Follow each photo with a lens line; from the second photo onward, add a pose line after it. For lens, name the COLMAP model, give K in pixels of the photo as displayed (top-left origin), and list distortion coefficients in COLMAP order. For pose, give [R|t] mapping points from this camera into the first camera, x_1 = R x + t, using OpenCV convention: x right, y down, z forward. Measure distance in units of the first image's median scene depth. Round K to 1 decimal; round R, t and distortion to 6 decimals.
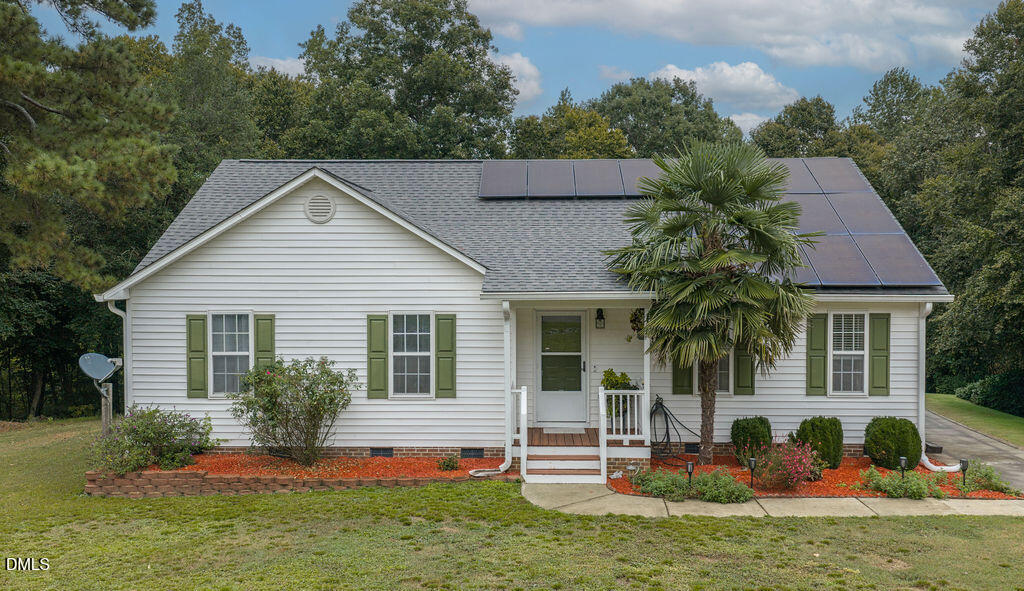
lens RADIAL K [[843.2, 0, 516.1], [0, 843.2, 293.8], [0, 0, 1]] dist [0.046019, 0.000324]
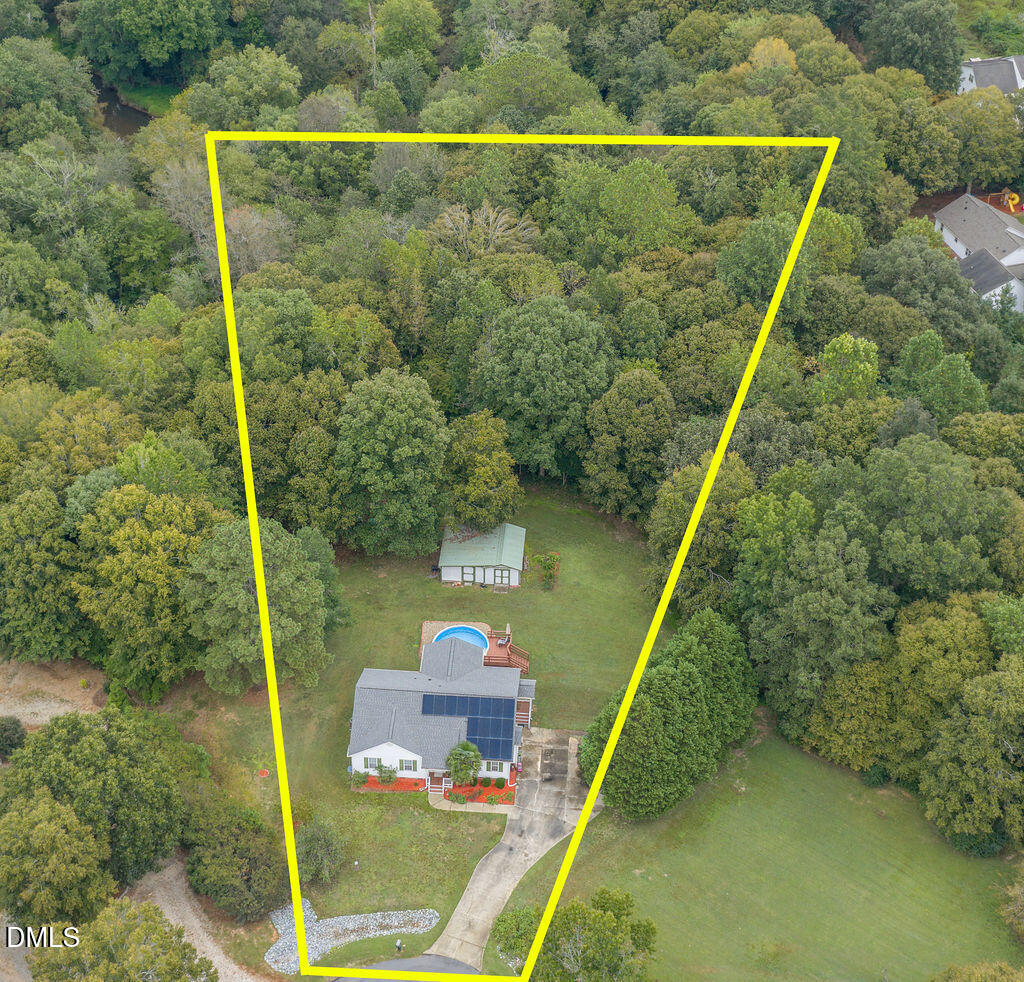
lens RADIAL K [[1259.2, 0, 482.6], [0, 1259.2, 440.0], [0, 0, 1]] dist [0.015972, 0.000000]
pose [[0.999361, 0.030215, -0.019111, 0.414043], [-0.014539, 0.831829, 0.554842, -5.823965], [0.032662, -0.554210, 0.831736, -4.254588]]
